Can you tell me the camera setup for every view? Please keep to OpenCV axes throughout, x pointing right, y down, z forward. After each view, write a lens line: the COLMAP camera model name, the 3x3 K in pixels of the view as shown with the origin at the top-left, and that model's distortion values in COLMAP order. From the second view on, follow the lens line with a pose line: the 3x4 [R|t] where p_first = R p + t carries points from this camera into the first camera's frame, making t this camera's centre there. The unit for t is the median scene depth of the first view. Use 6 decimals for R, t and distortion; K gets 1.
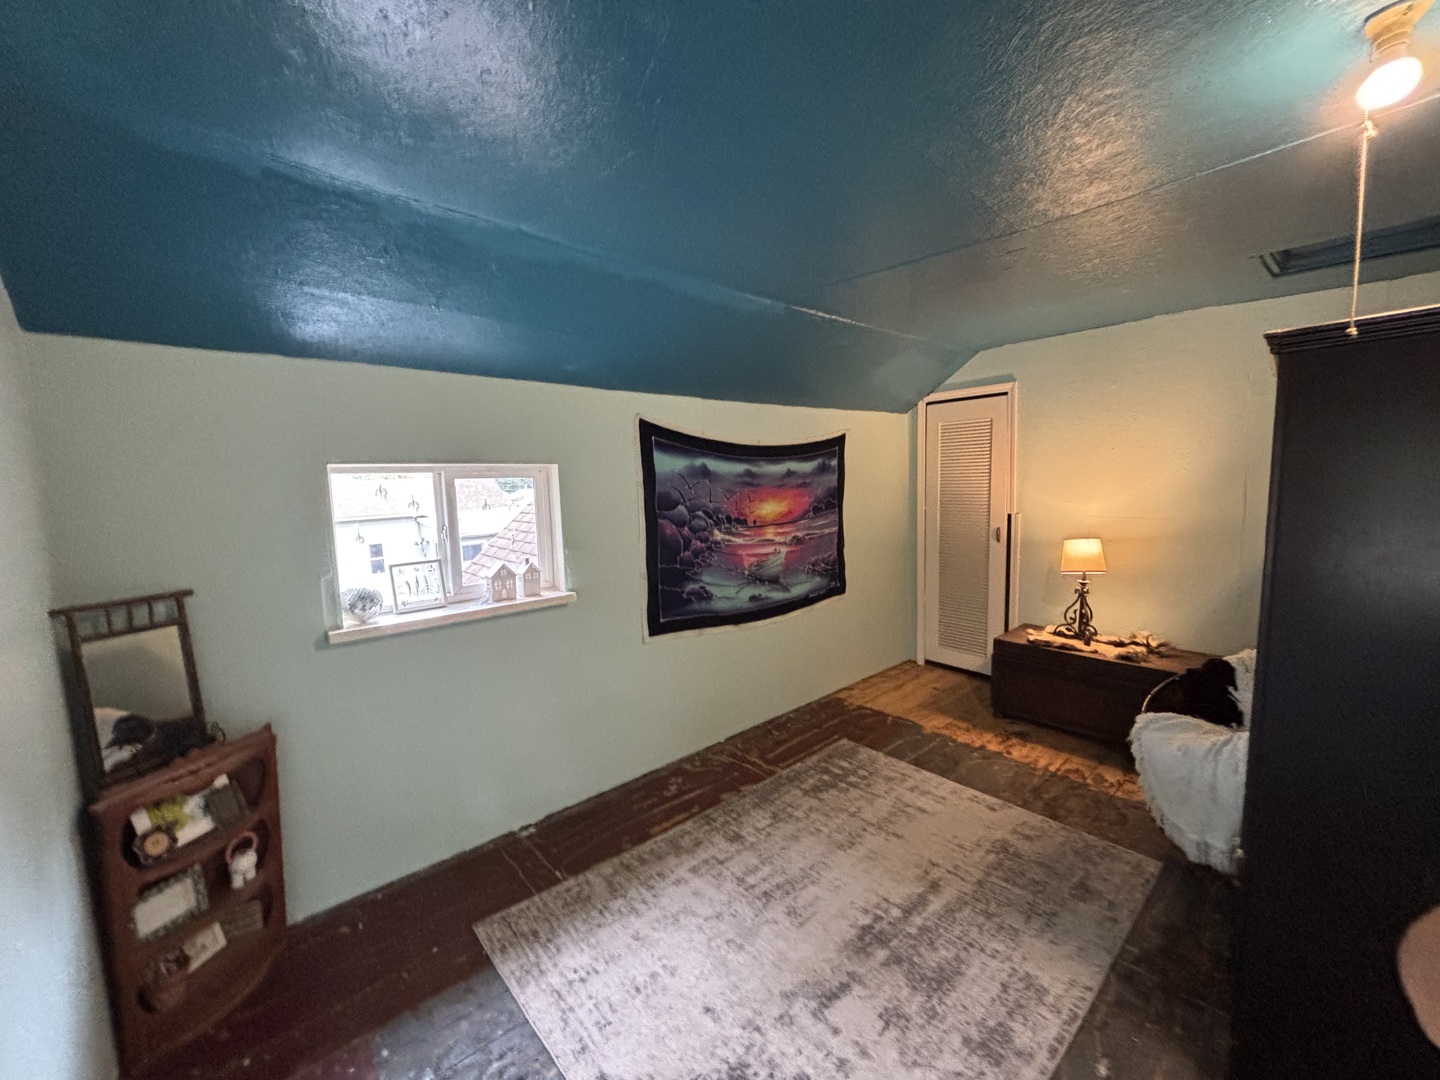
lens RADIAL K [[592.8, 0, 720.0], [0, 592.8, 540.0], [0, 0, 1]] dist [0.025044, -0.000106]
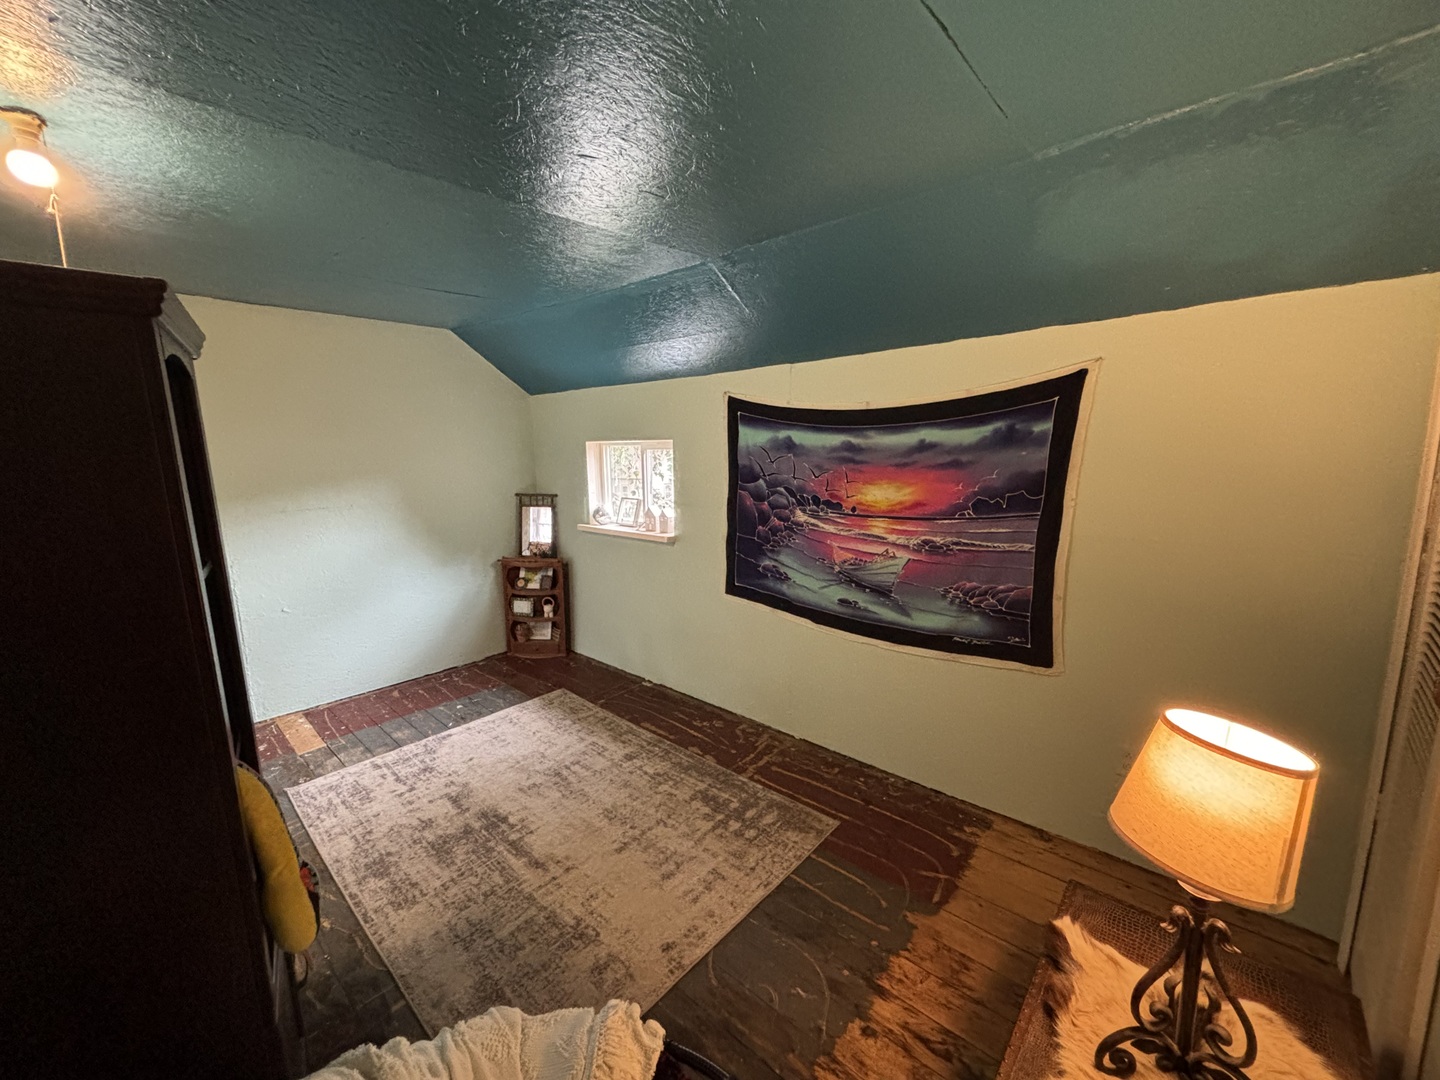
lens RADIAL K [[578.1, 0, 718.7], [0, 578.1, 545.4], [0, 0, 1]] dist [0.001161, -0.000517]
pose [[0.100814, 0.190351, -0.976526, 0.878920], [-0.088231, 0.979370, 0.181797, -0.117366], [0.990985, 0.067832, 0.115529, 0.810462]]
